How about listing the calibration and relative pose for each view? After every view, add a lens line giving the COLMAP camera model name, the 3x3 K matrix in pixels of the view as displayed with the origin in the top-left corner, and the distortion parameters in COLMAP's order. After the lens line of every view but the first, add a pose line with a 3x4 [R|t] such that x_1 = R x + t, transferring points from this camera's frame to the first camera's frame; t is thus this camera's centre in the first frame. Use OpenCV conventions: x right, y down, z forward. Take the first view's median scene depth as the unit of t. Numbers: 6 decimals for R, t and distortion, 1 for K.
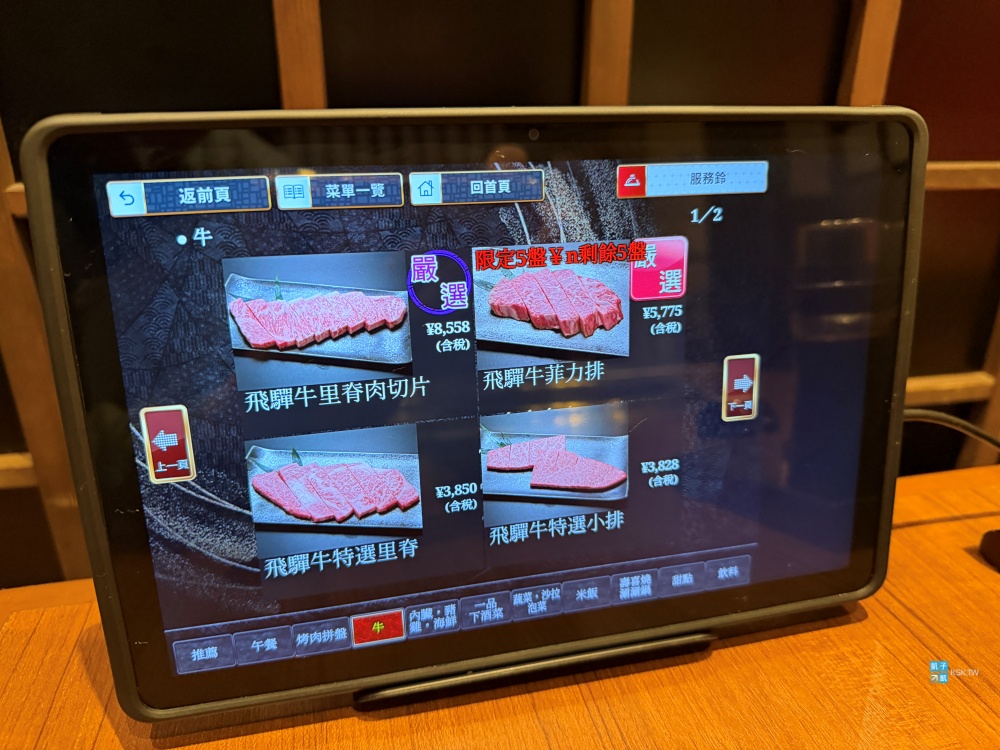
lens RADIAL K [[696.8, 0, 502.5], [0, 696.8, 376.3], [0, 0, 1]] dist [-0.023738, -0.000227]
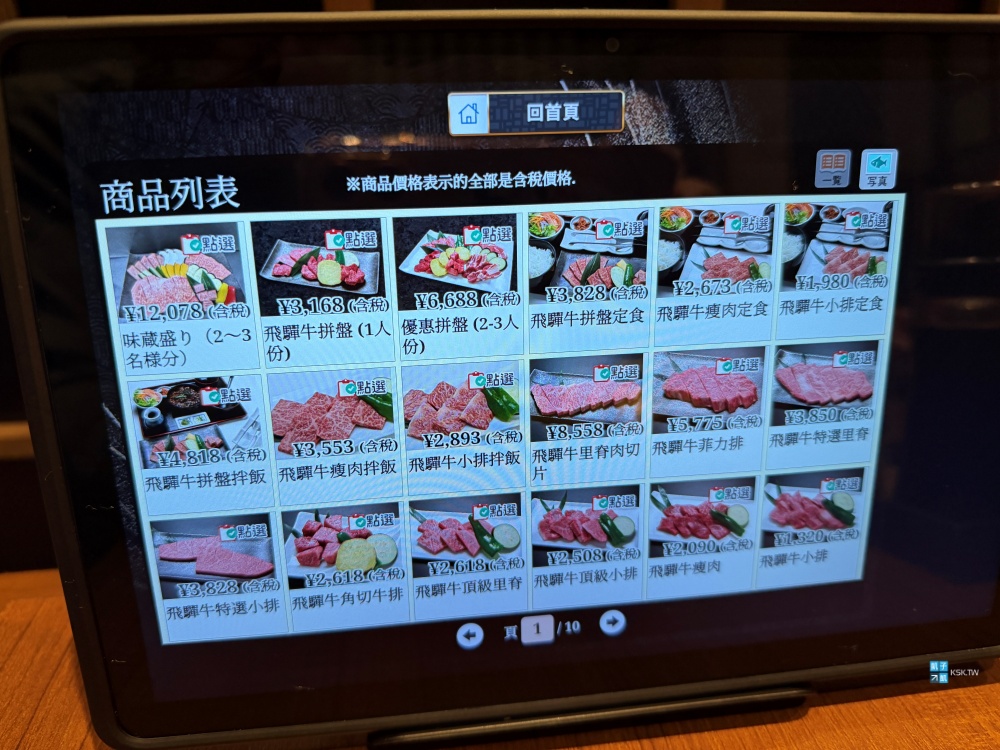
lens RADIAL K [[696.8, 0, 493.8], [0, 696.8, 377.6], [0, 0, 1]] dist [-0.023738, -0.000227]
pose [[0.994107, 0.037399, -0.101745, 0.005385], [-0.033779, 0.998741, 0.037079, -0.007017], [0.103004, -0.033424, 0.994119, 0.195214]]
